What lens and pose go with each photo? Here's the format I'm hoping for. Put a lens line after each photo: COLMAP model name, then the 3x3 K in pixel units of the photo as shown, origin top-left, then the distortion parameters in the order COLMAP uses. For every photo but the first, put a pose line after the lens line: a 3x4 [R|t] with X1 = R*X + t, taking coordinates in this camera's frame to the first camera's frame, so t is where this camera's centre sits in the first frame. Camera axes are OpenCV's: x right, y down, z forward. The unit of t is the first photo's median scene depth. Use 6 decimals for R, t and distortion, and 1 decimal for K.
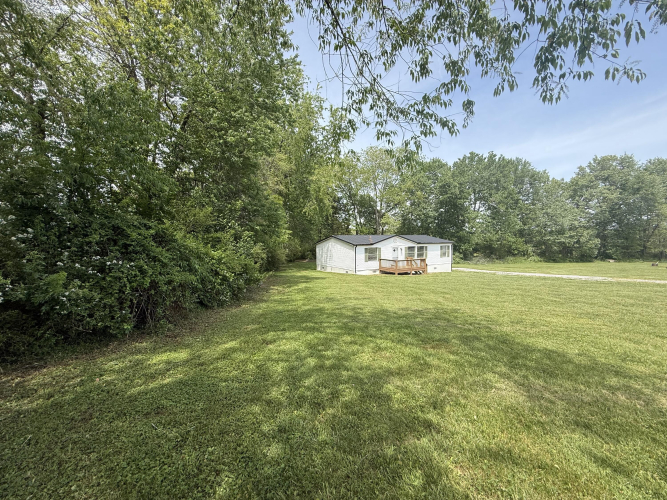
lens RADIAL K [[267.3, 0, 333.6], [0, 267.3, 250.2], [0, 0, 1]] dist [-0.001008, 0.000786]
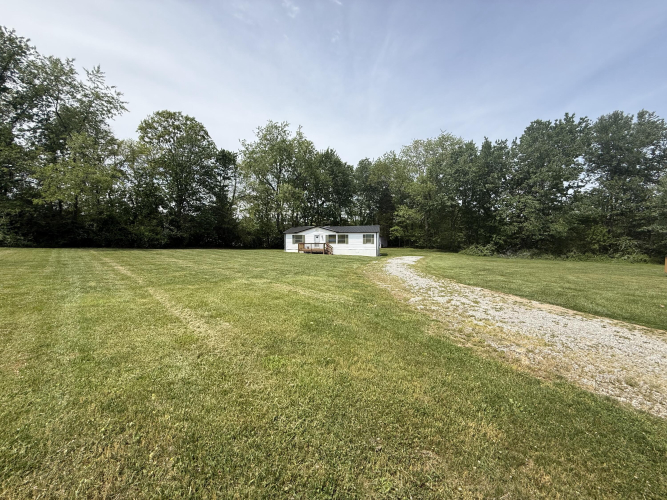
lens RADIAL K [[267.3, 0, 337.0], [0, 267.3, 252.1], [0, 0, 1]] dist [-0.001008, 0.000786]
pose [[0.763034, 0.046885, -0.644656, 1.209193], [-0.024113, 0.998736, 0.044096, 0.014226], [0.645909, -0.018102, 0.763200, -0.028101]]
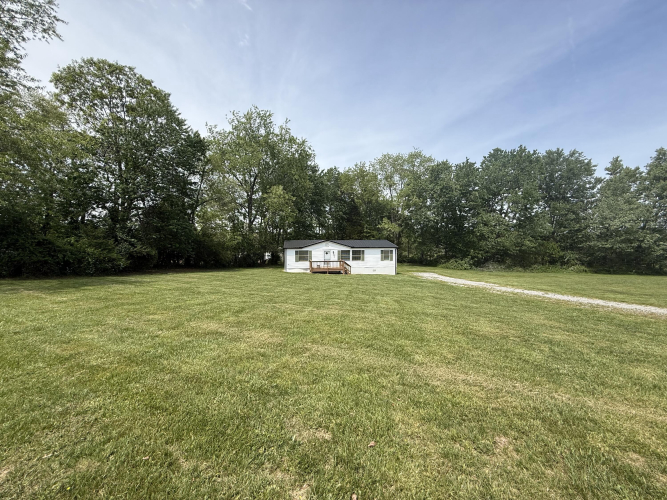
lens RADIAL K [[267.3, 0, 336.9], [0, 267.3, 256.3], [0, 0, 1]] dist [-0.001008, 0.000786]
pose [[0.934192, 0.018002, -0.356317, 0.676120], [-0.016720, 0.999838, 0.006679, 0.005341], [0.356379, -0.000282, 0.934341, -0.092353]]
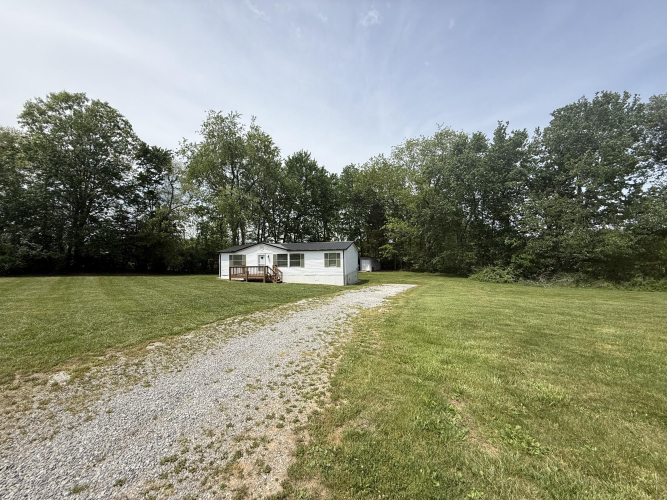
lens RADIAL K [[267.3, 0, 335.2], [0, 267.3, 252.3], [0, 0, 1]] dist [-0.001008, 0.000786]
pose [[0.736403, -0.013302, -0.676413, 1.089906], [-0.017924, 0.999072, -0.039161, 0.013939], [0.676306, 0.040962, 0.735481, 0.430293]]
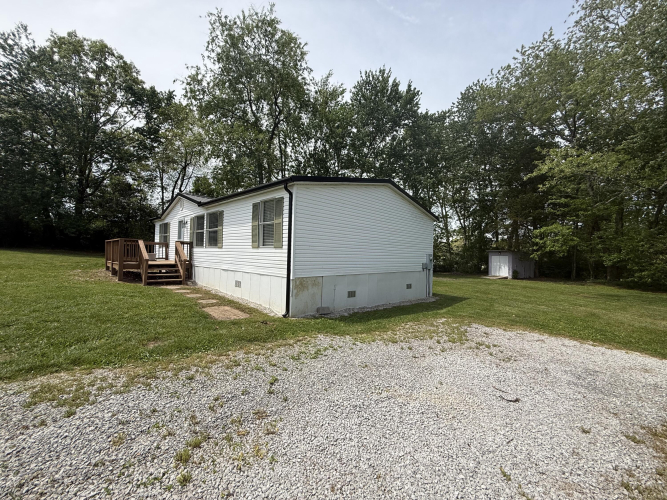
lens RADIAL K [[267.3, 0, 337.5], [0, 267.3, 244.1], [0, 0, 1]] dist [-0.001008, 0.000786]
pose [[0.304913, -0.020176, -0.952166, 0.728498], [-0.067701, 0.996787, -0.042801, 0.030178], [0.949971, 0.077513, 0.302568, 1.089990]]
